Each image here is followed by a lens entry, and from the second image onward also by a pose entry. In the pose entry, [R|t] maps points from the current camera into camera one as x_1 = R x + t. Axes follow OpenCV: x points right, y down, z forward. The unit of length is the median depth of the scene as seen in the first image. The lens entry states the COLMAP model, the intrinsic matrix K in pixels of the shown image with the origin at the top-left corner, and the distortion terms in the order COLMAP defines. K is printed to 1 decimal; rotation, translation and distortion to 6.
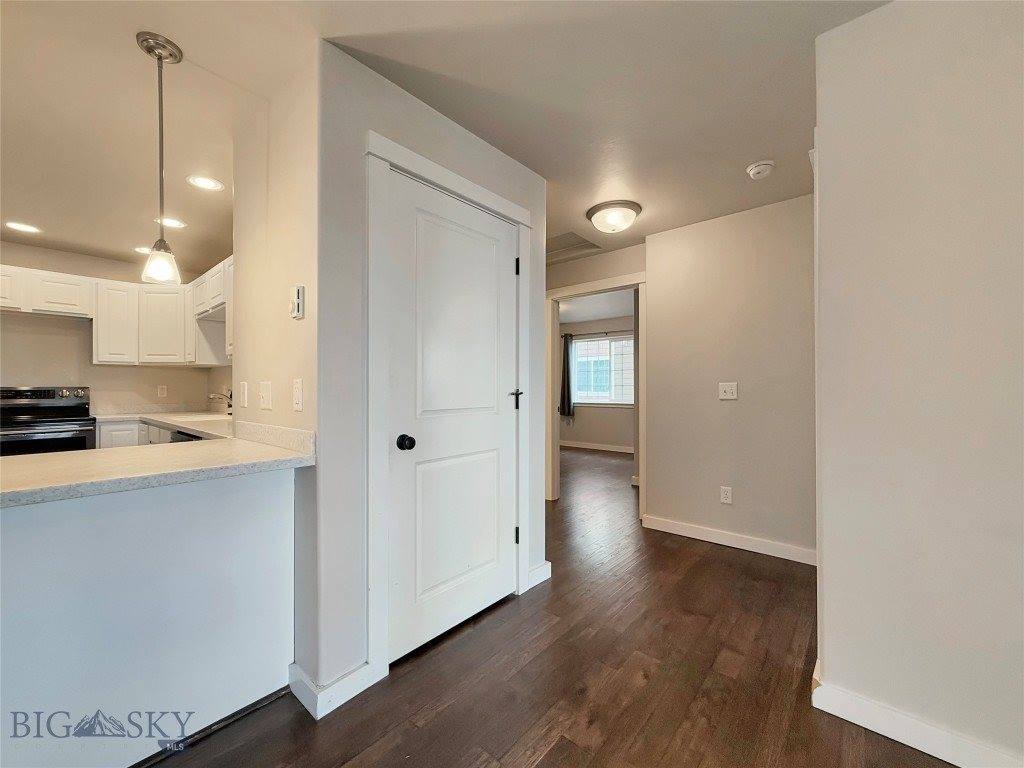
lens RADIAL K [[412.7, 0, 508.8], [0, 412.7, 390.8], [0, 0, 1]] dist [0.000147, 0.000051]
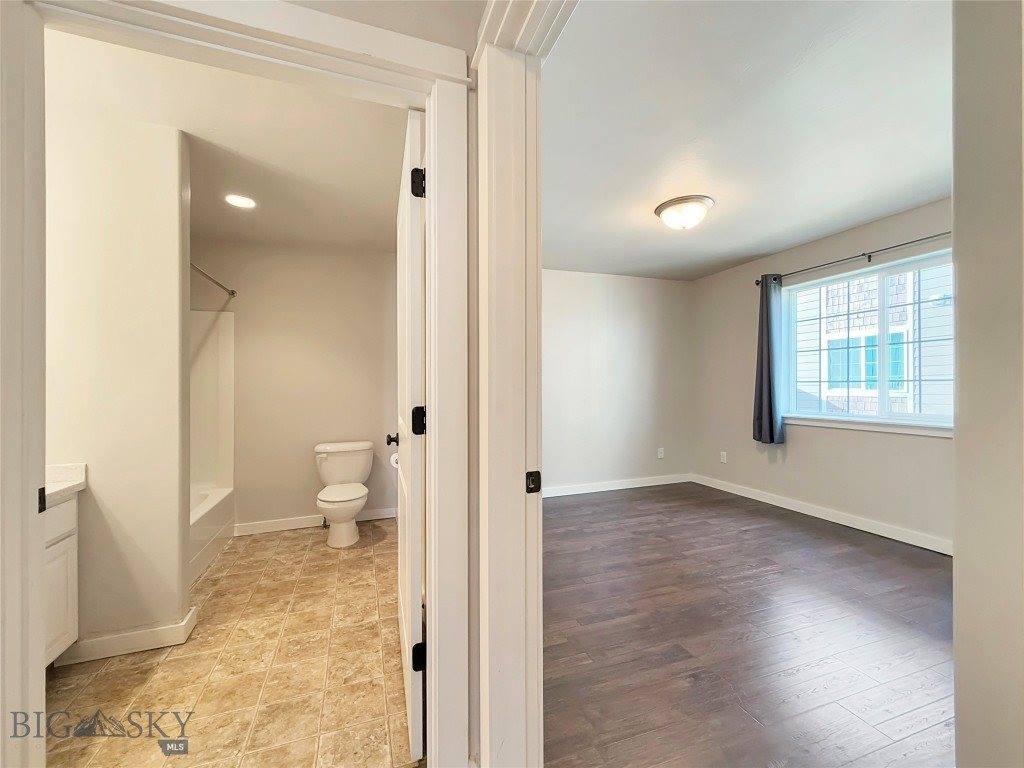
lens RADIAL K [[421.0, 0, 513.0], [0, 421.0, 385.6], [0, 0, 1]] dist [0.000928, -0.000034]
pose [[0.868358, 0.000738, -0.495938, 0.281392], [-0.000666, 1.000000, 0.000323, -0.014396], [0.495938, 0.000050, 0.868358, 0.925707]]
